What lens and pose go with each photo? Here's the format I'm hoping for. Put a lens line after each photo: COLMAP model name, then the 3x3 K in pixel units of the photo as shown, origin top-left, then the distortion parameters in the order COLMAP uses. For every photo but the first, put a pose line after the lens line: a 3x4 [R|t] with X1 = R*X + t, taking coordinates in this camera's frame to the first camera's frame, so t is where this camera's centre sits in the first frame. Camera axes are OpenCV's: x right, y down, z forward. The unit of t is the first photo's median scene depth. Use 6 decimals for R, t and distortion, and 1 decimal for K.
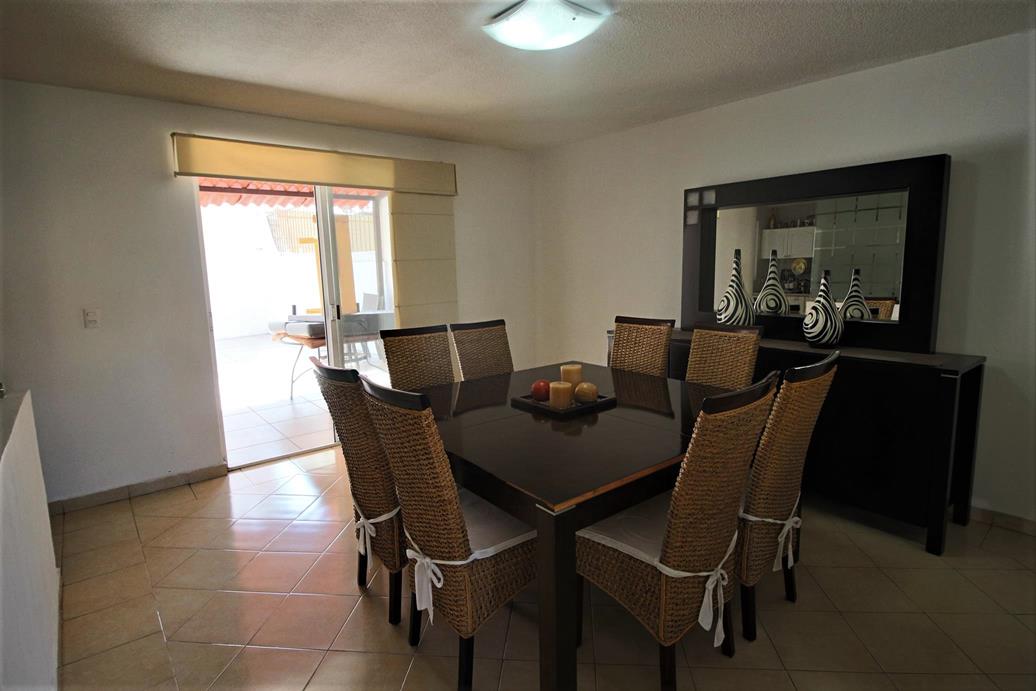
lens RADIAL K [[543.1, 0, 516.8], [0, 543.1, 340.5], [0, 0, 1]] dist [-0.006517, -0.006803]
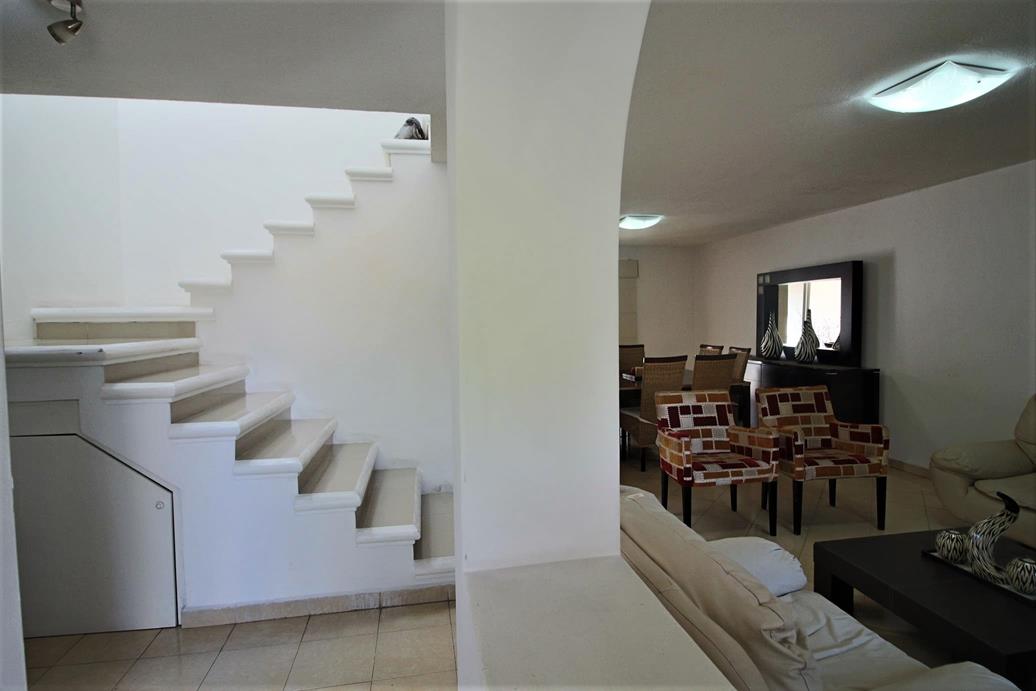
lens RADIAL K [[543.1, 0, 519.4], [0, 543.1, 344.3], [0, 0, 1]] dist [-0.006517, -0.006803]
pose [[0.878117, 0.032495, -0.477342, 0.485151], [-0.071598, 0.995381, -0.063951, 0.111012], [0.473059, 0.090334, 0.876387, -0.867922]]
